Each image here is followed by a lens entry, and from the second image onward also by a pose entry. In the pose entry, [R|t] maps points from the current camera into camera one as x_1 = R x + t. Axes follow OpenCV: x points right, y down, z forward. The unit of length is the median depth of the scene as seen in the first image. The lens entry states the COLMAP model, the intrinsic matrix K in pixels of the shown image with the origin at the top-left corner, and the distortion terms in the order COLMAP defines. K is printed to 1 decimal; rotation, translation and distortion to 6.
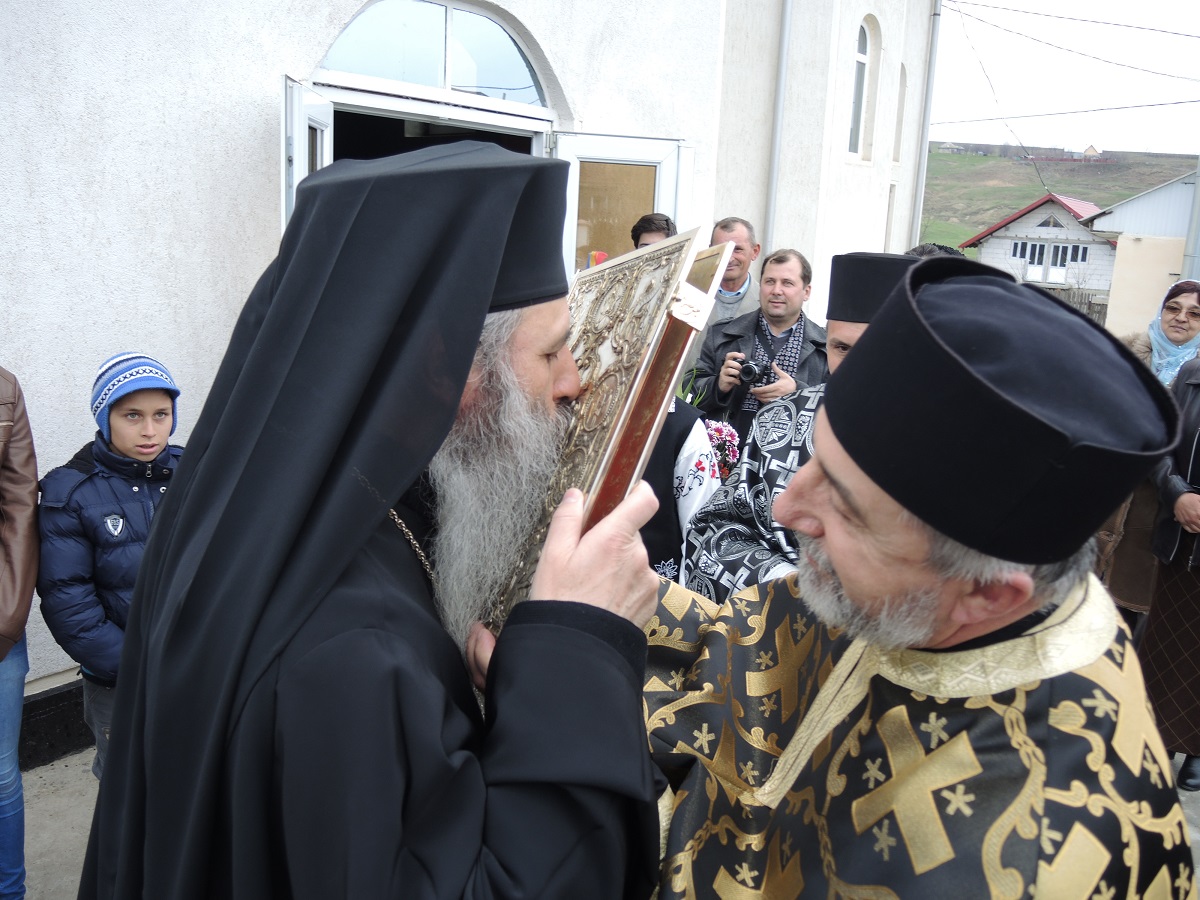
lens RADIAL K [[1009.8, 0, 596.9], [0, 1009.8, 446.1], [0, 0, 1]] dist [-0.016450, -0.091743]
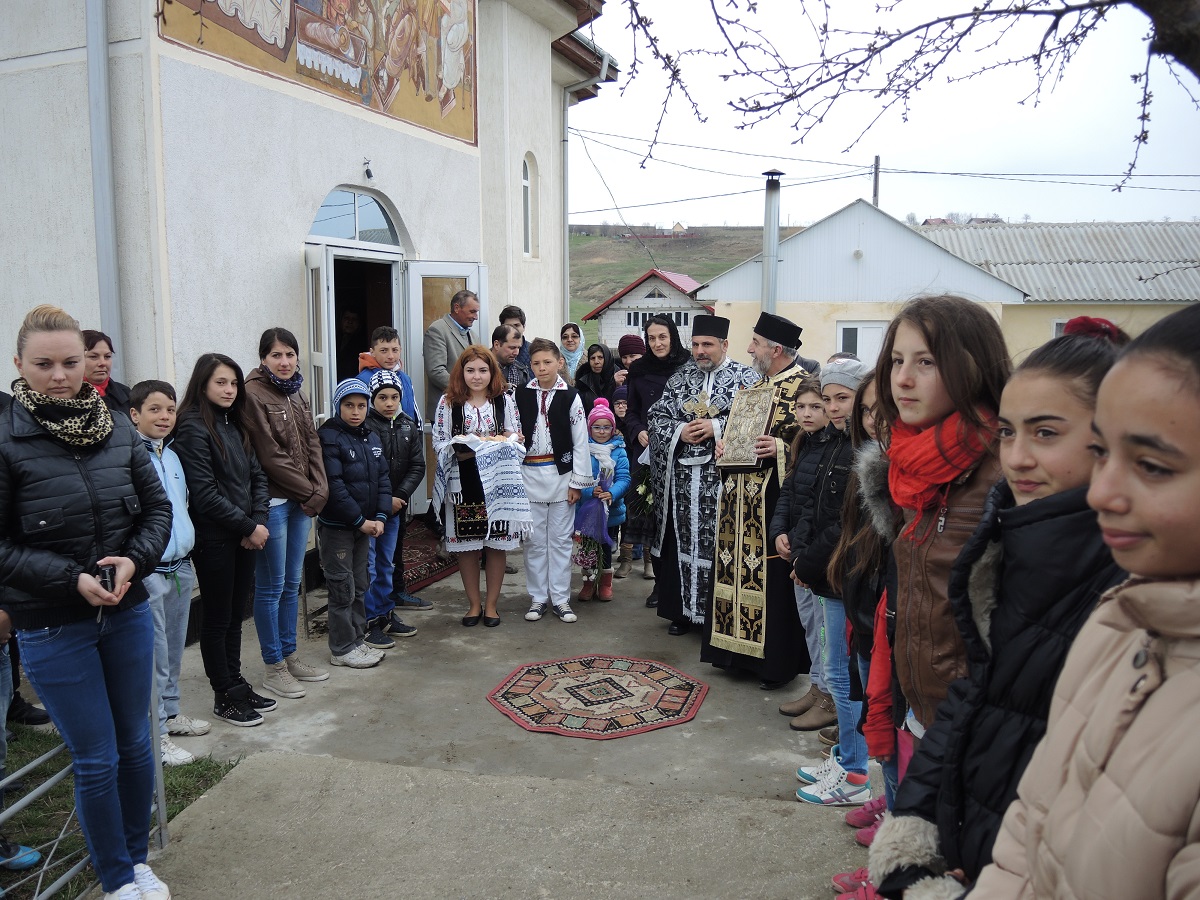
lens RADIAL K [[1009.8, 0, 596.9], [0, 1009.8, 446.1], [0, 0, 1]] dist [-0.016450, -0.091743]
pose [[0.933364, -0.095542, 0.345982, -0.108071], [0.123102, 0.990667, -0.058526, 0.038514], [-0.337162, 0.097217, 0.936414, -0.192738]]
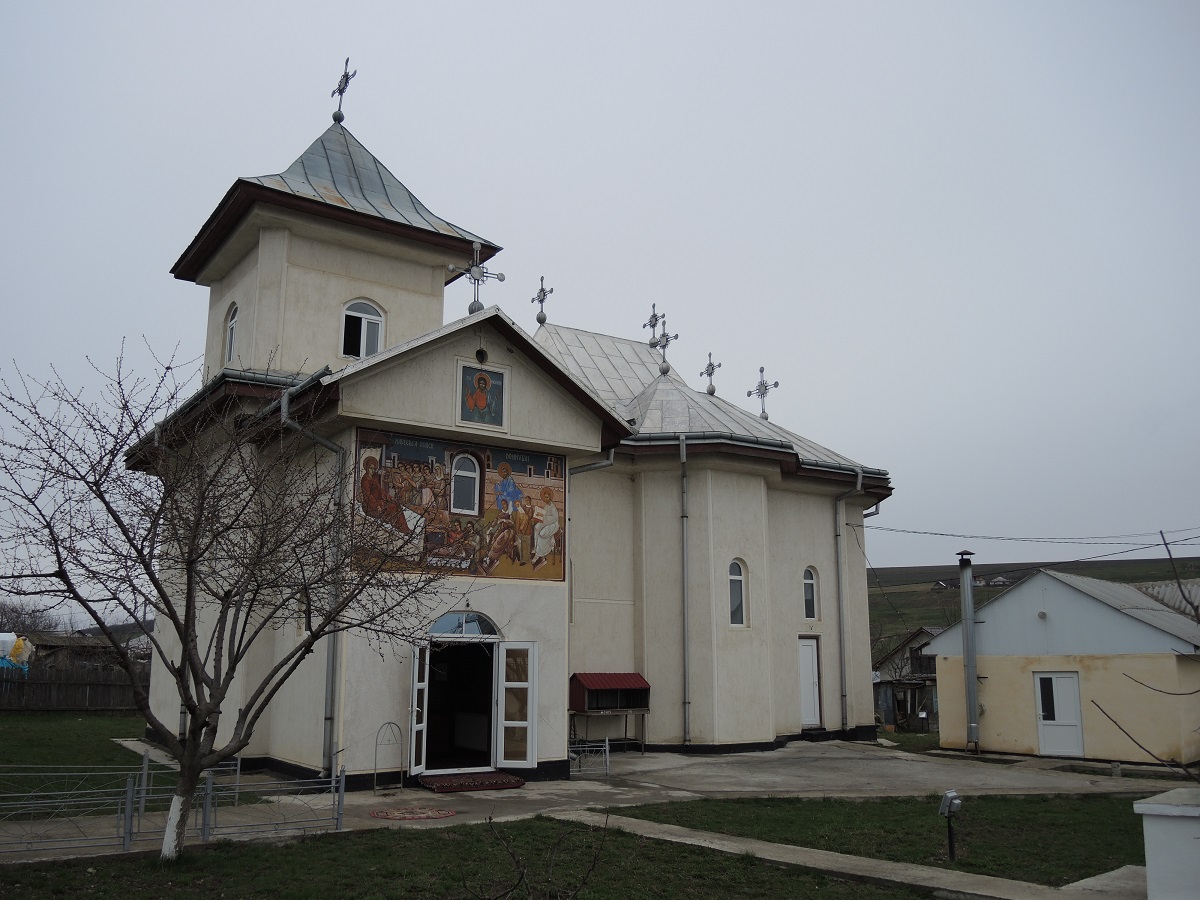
lens RADIAL K [[1009.8, 0, 596.9], [0, 1009.8, 446.1], [0, 0, 1]] dist [-0.016450, -0.091743]
pose [[0.964194, -0.099684, -0.245751, 0.376830], [-0.013619, 0.906832, -0.421272, 0.168818], [0.264849, 0.409535, 0.873004, -0.698412]]
